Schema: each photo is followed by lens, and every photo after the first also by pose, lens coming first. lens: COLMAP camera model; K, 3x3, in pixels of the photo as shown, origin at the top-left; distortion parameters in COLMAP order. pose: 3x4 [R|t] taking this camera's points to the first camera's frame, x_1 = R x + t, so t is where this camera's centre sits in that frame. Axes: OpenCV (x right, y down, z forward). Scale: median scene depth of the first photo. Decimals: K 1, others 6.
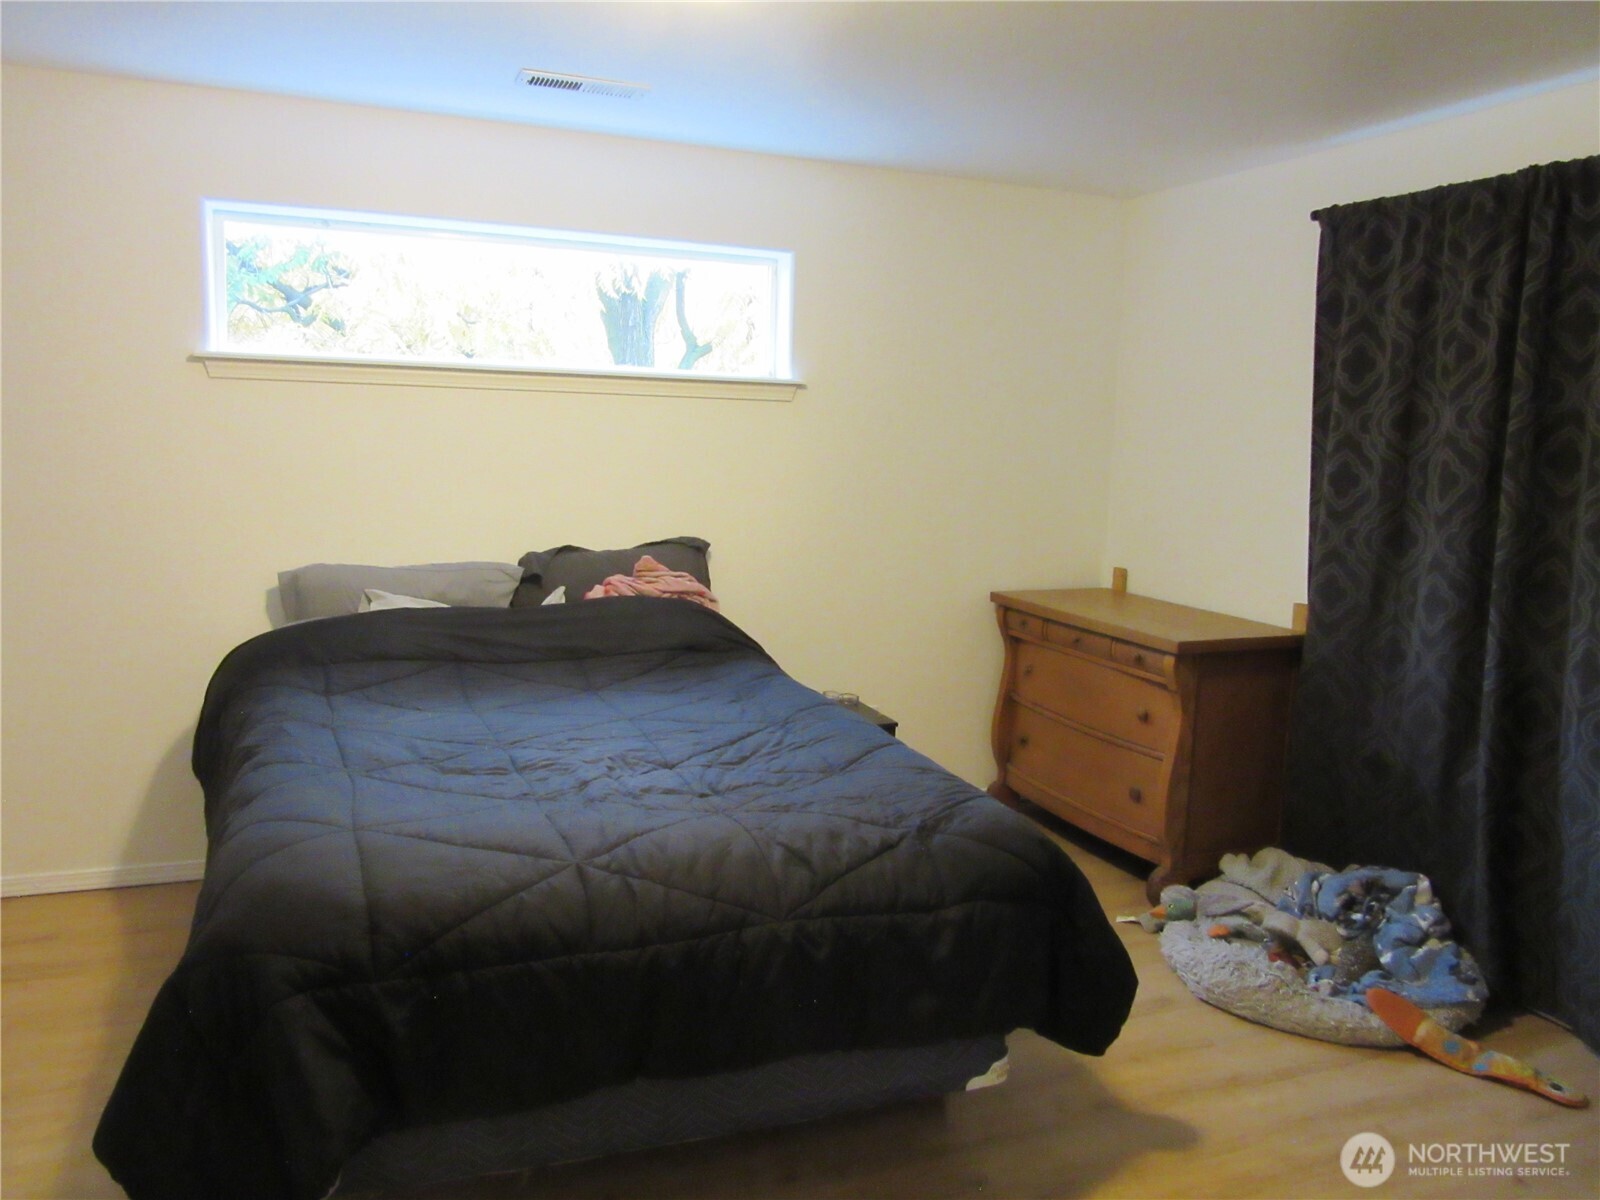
lens RADIAL K [[1180.9, 0, 800.0], [0, 1180.9, 600.0], [0, 0, 1]] dist [-0.045079, 0.006937]
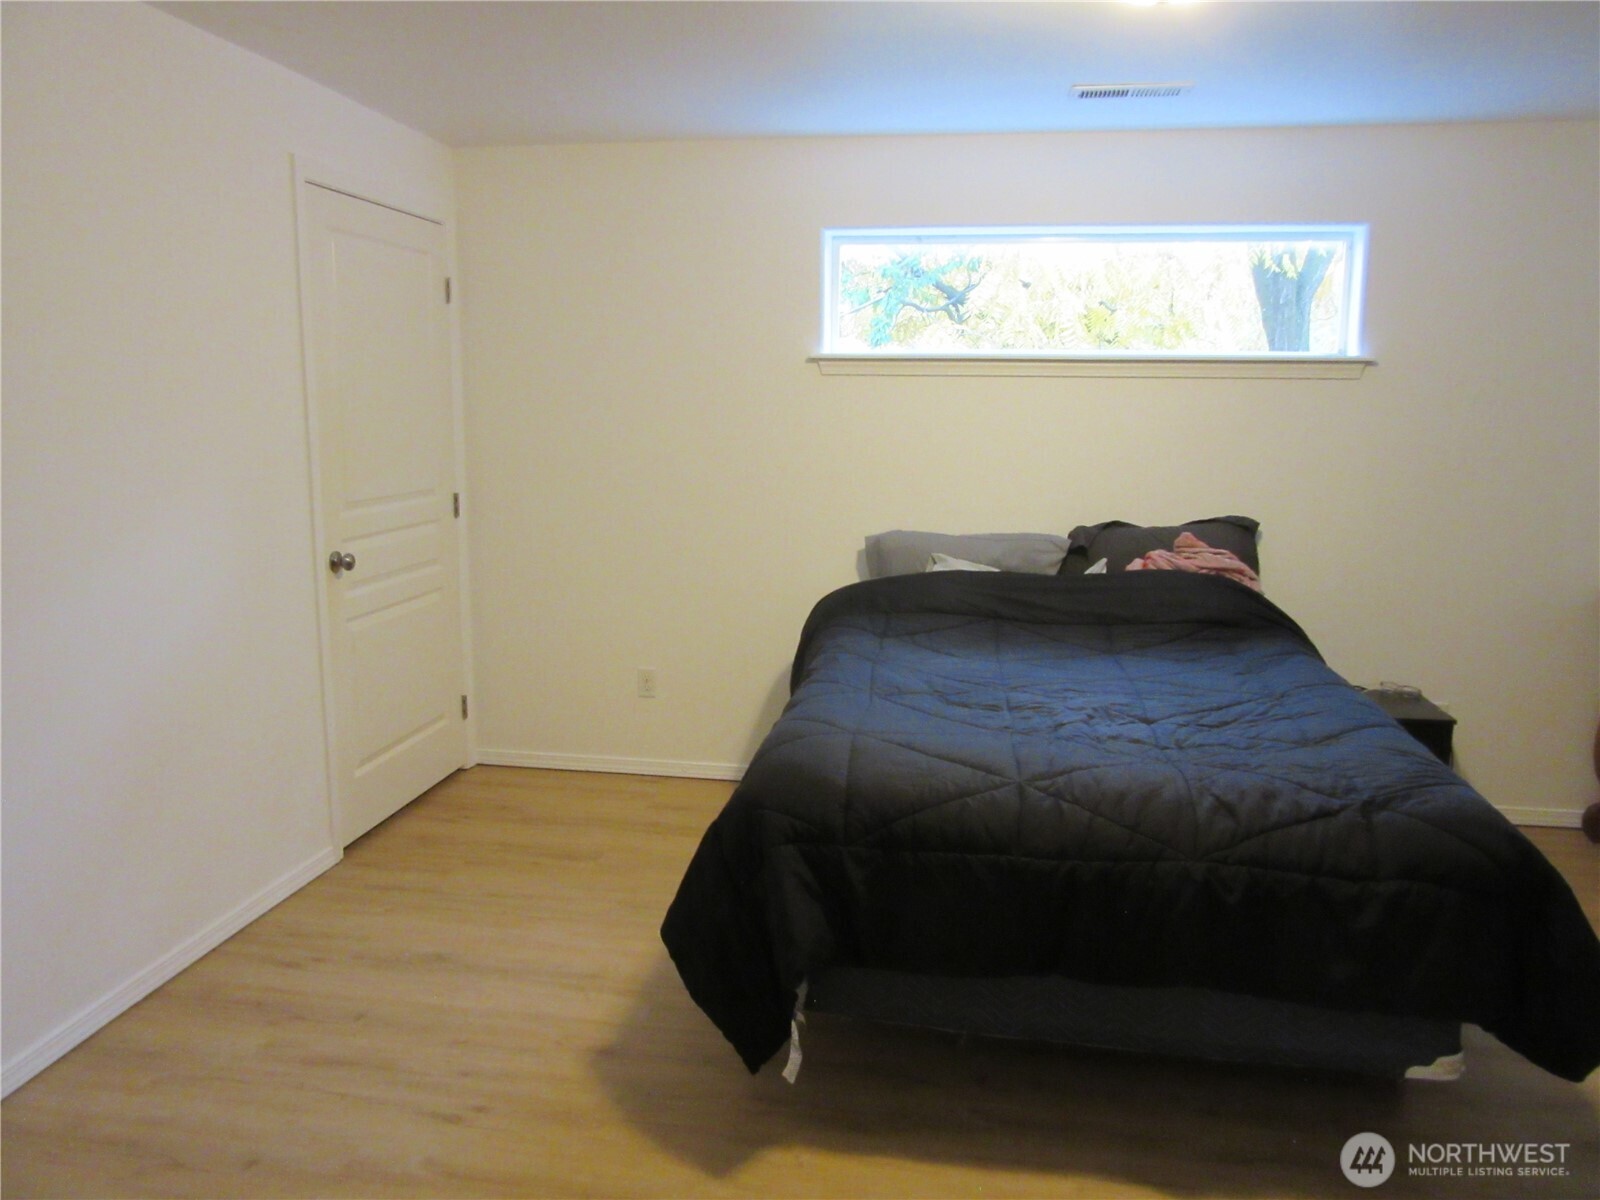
lens RADIAL K [[1180.9, 0, 800.0], [0, 1180.9, 600.0], [0, 0, 1]] dist [-0.045079, 0.006937]
pose [[0.852890, 0.058504, -0.518803, 0.170222], [-0.052274, 0.998277, 0.026637, 0.017346], [0.519467, 0.004401, 0.854479, -0.089442]]
